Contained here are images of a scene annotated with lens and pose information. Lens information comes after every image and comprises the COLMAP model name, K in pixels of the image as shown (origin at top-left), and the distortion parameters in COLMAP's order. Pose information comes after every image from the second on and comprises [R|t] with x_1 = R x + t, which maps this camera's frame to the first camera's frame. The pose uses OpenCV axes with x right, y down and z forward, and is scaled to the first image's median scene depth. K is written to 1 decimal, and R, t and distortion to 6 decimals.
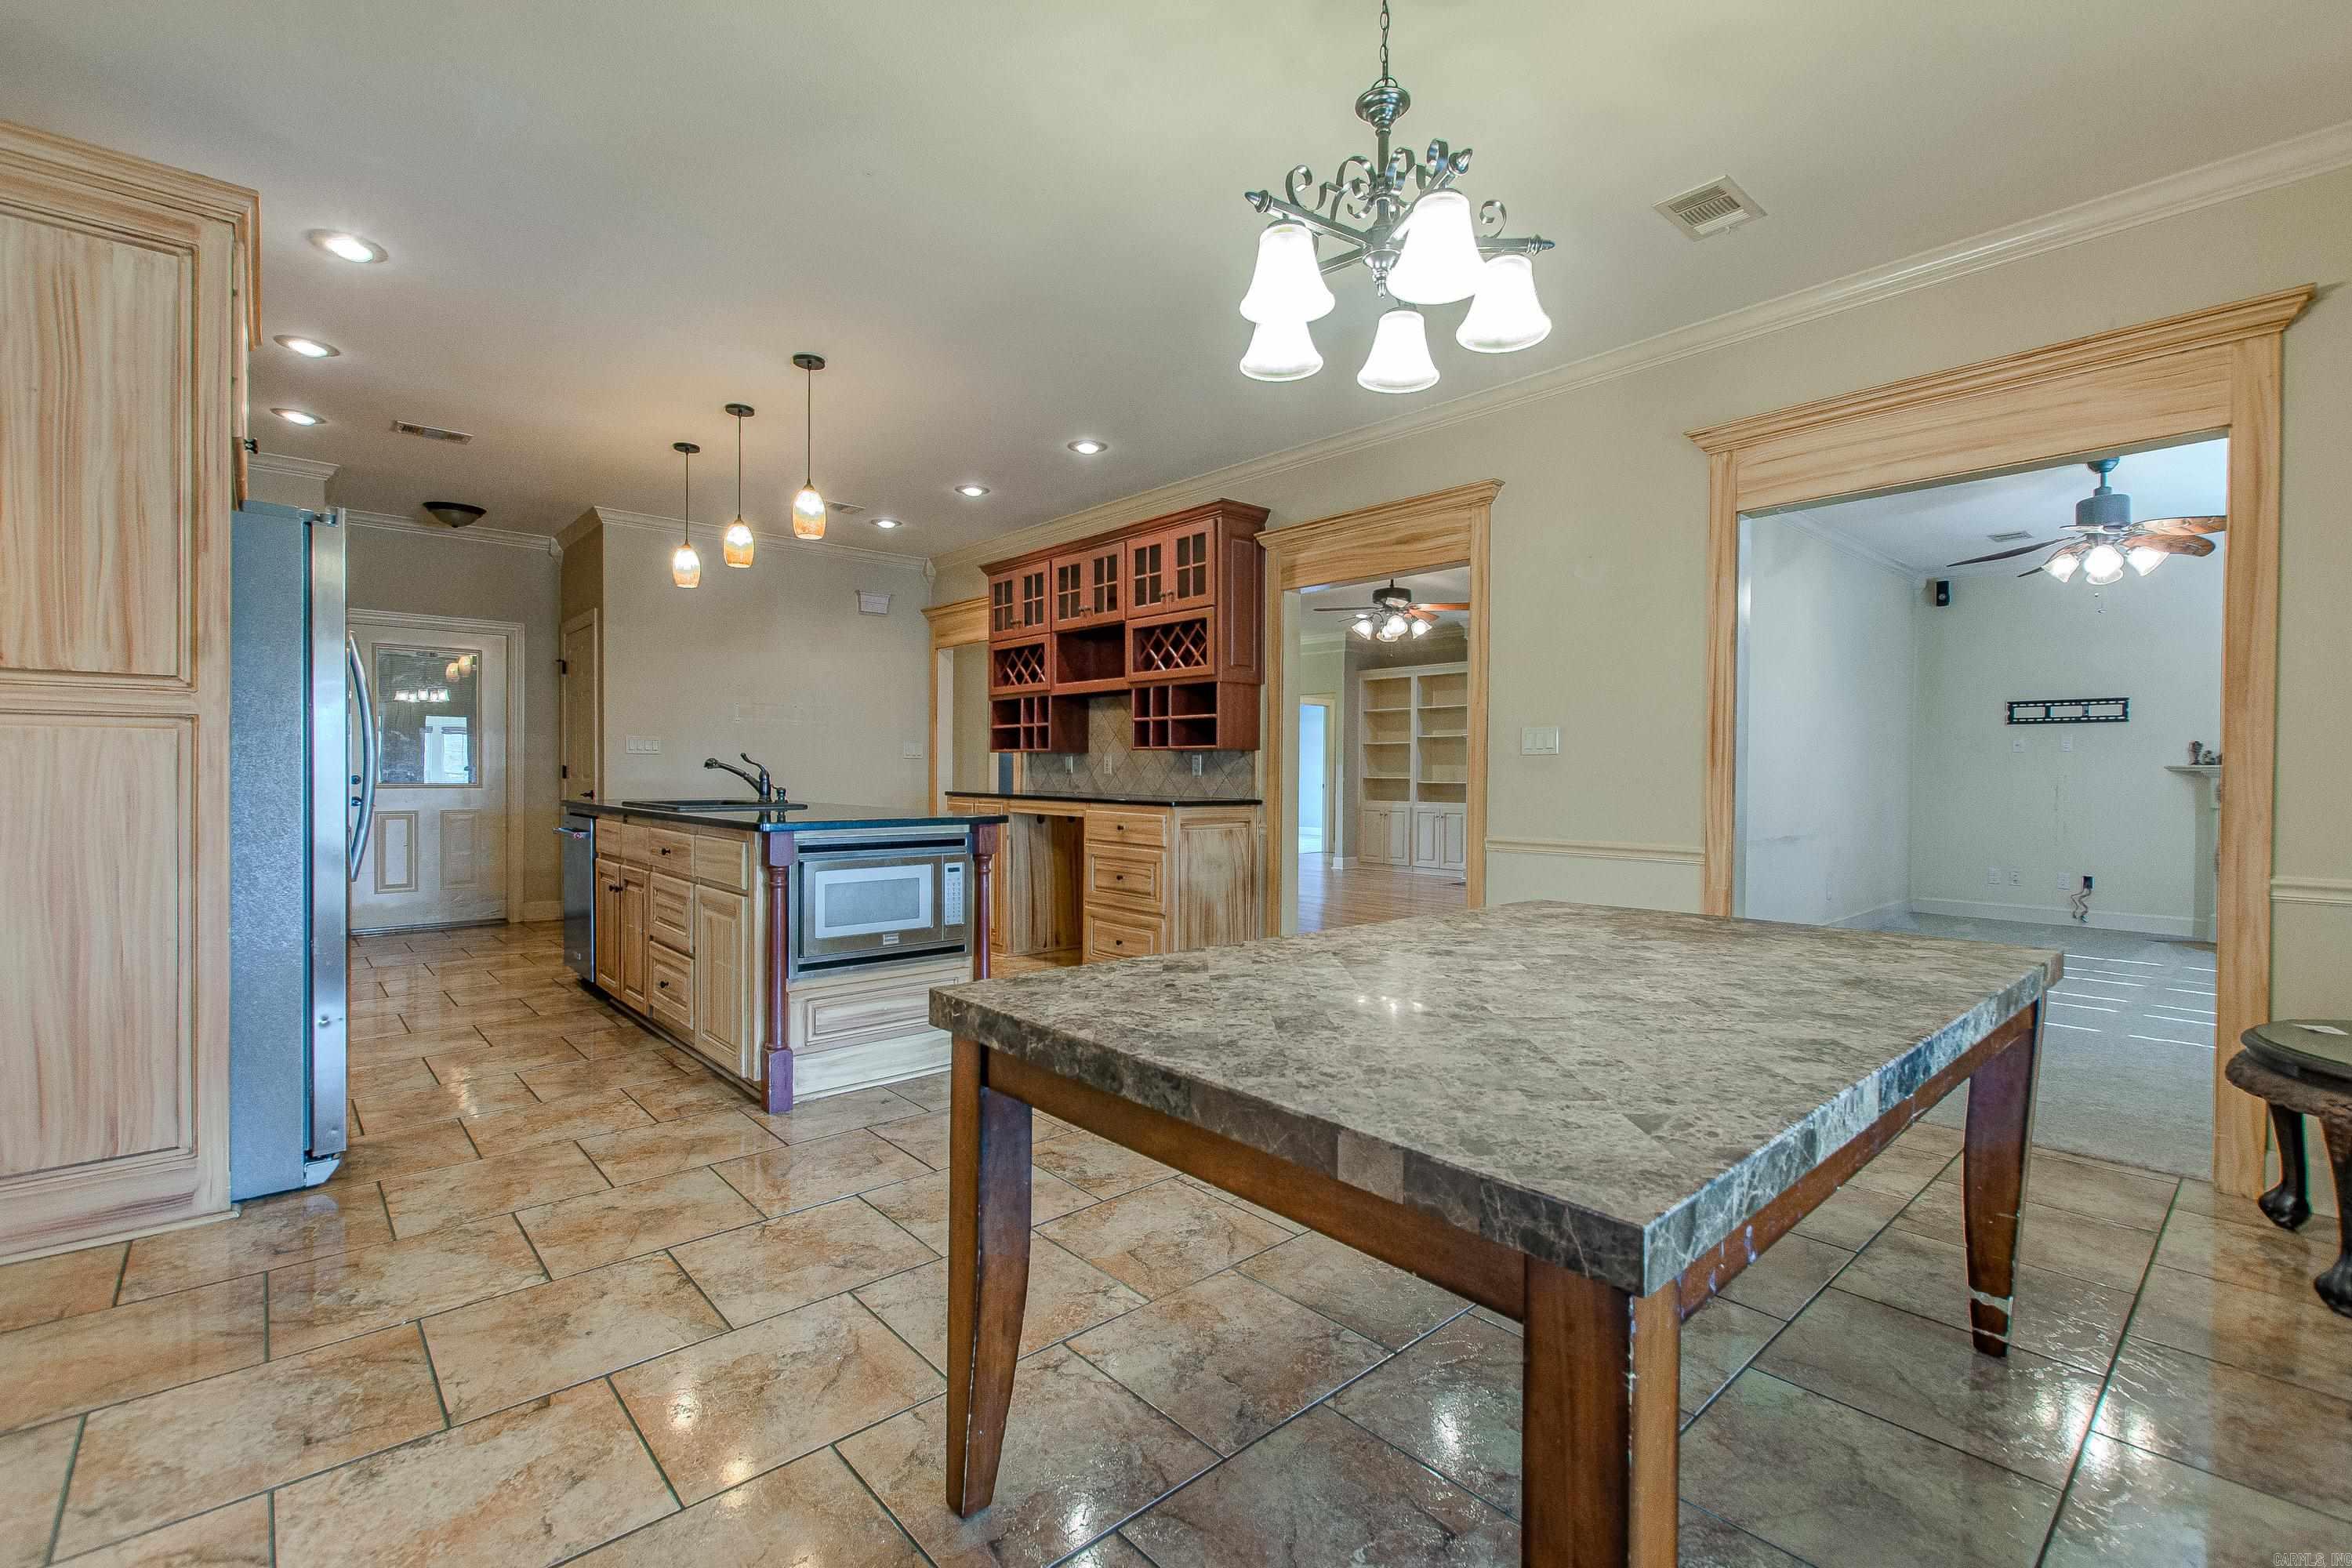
lens RADIAL K [[1020.0, 0, 1177.1], [0, 1020.0, 779.3], [0, 0, 1]] dist [-0.001163, -0.000300]
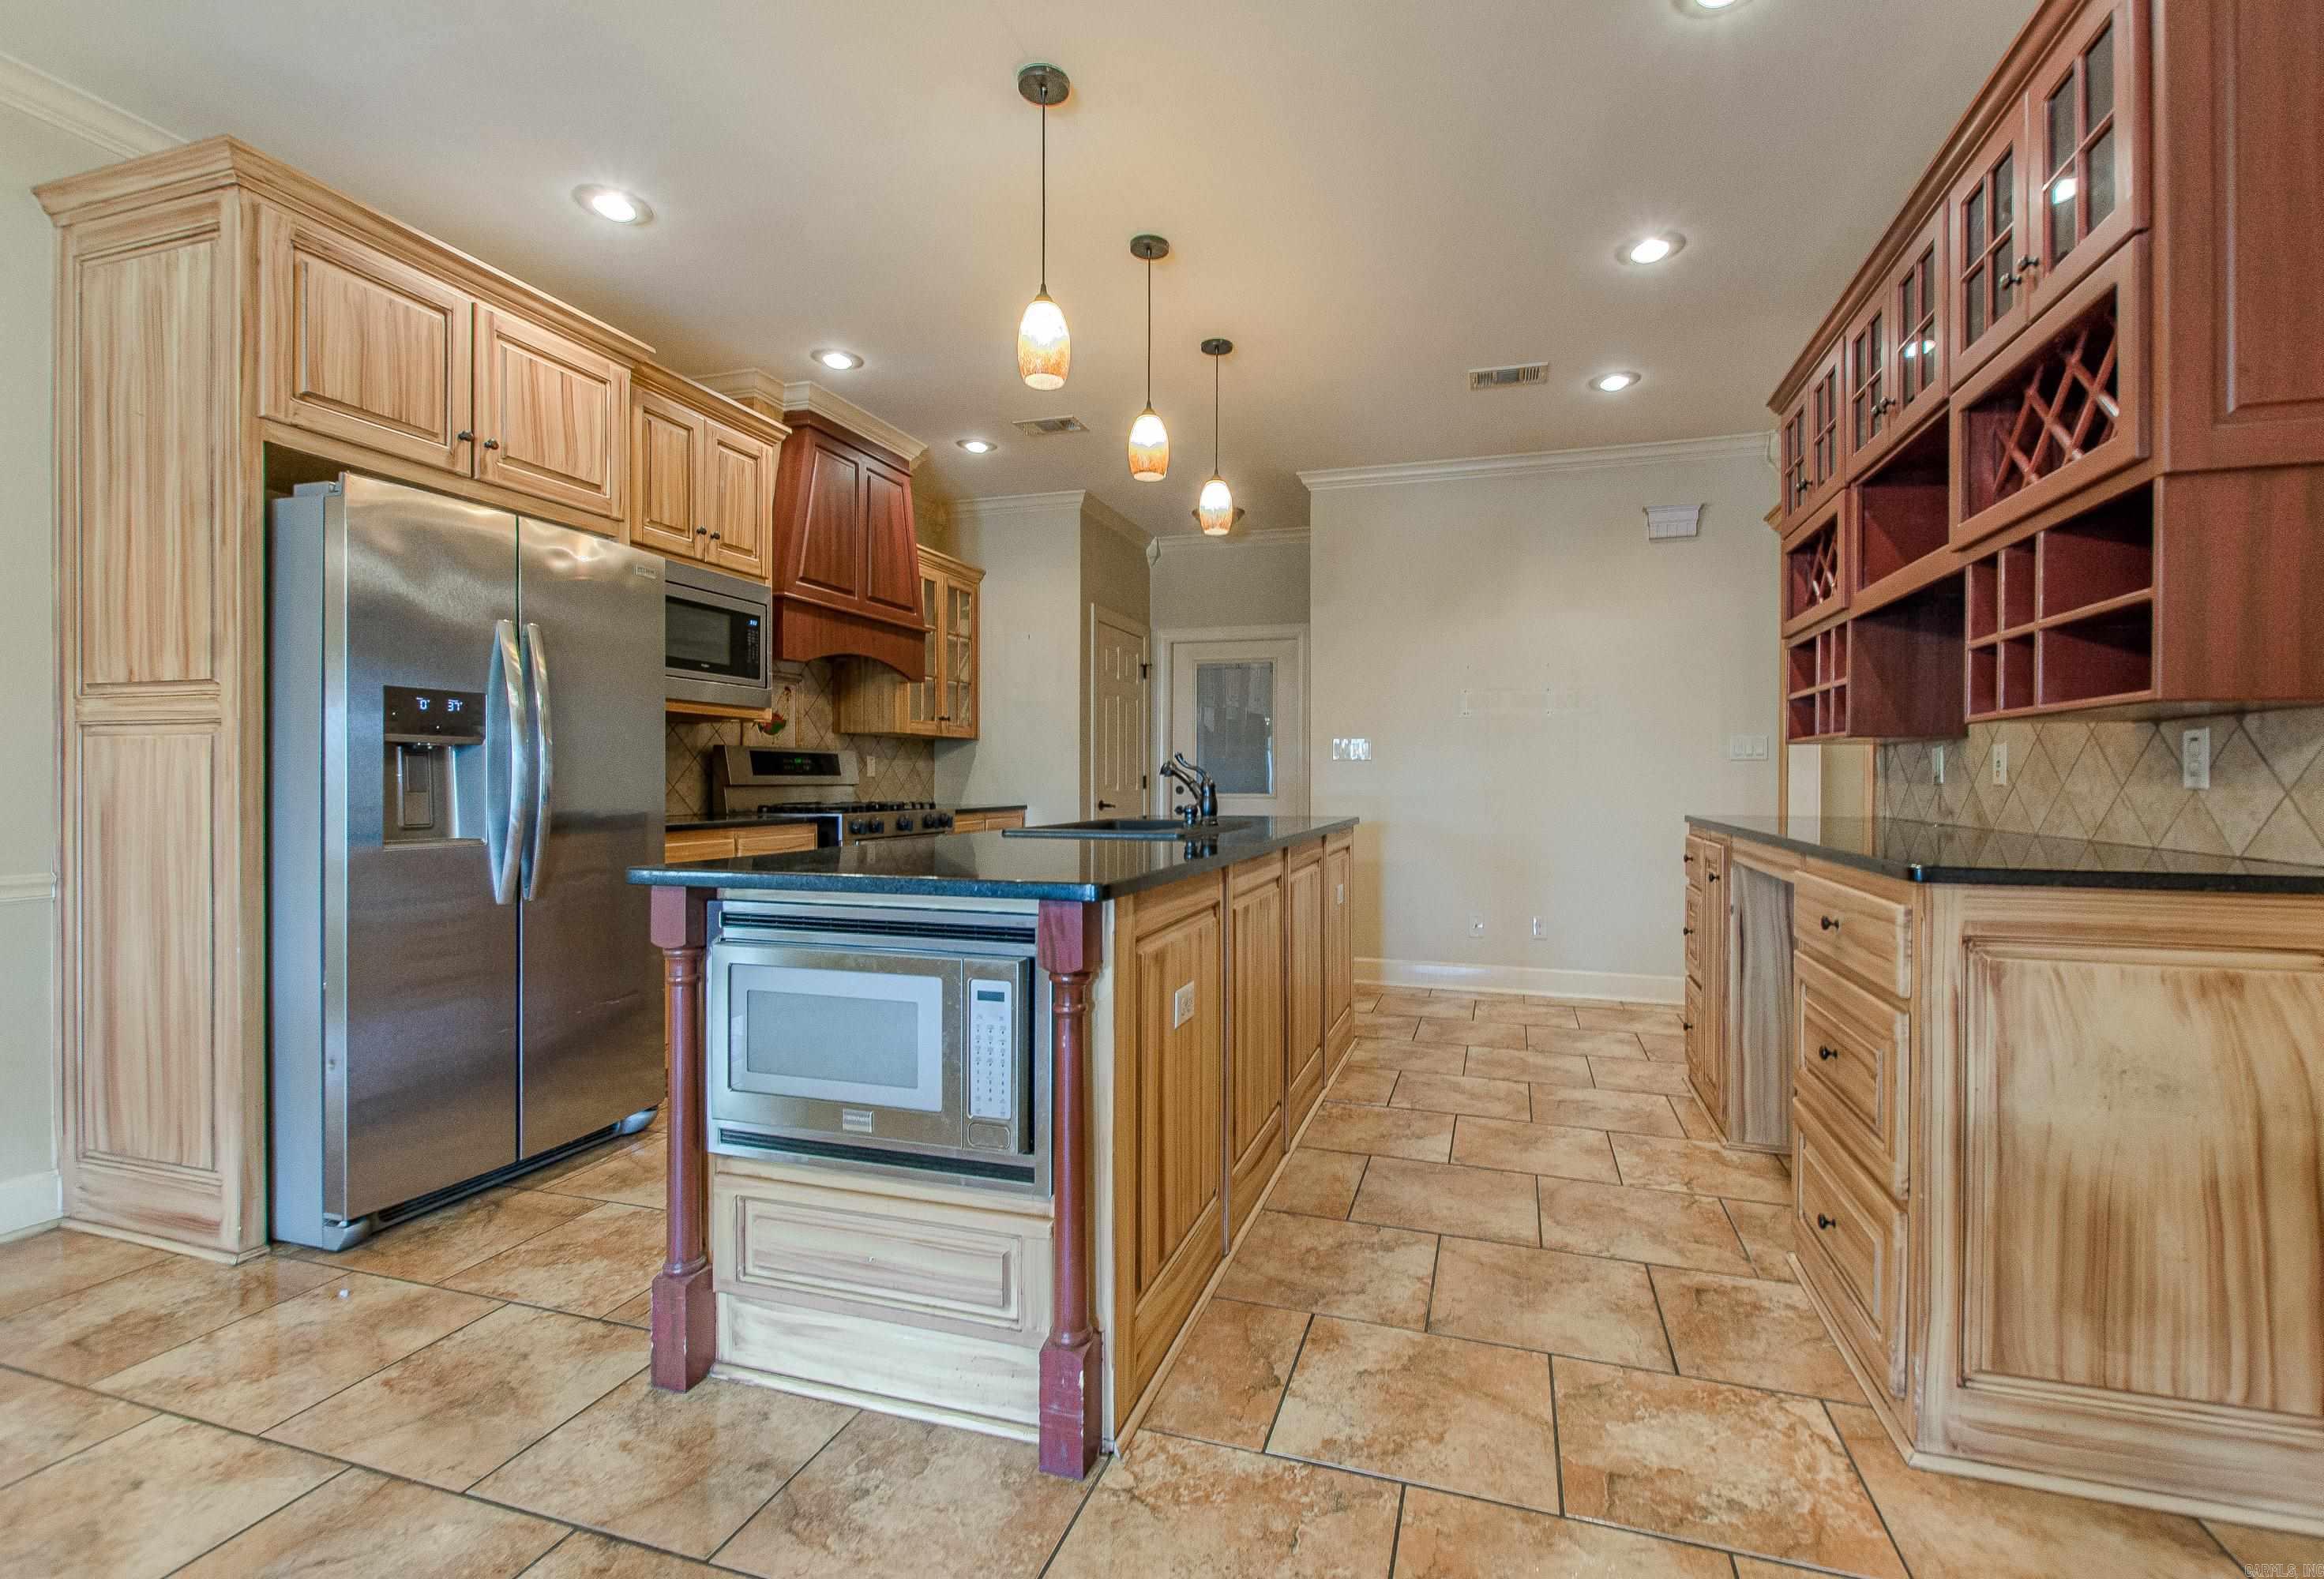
lens RADIAL K [[1017.2, 0, 1206.5], [0, 1017.2, 785.9], [0, 0, 1]] dist [0.000575, -0.000422]
pose [[0.521487, 0.002142, -0.853256, 0.146797], [-0.006403, 0.999979, -0.001403, -0.002463], [0.853235, 0.006195, 0.521490, 0.591091]]
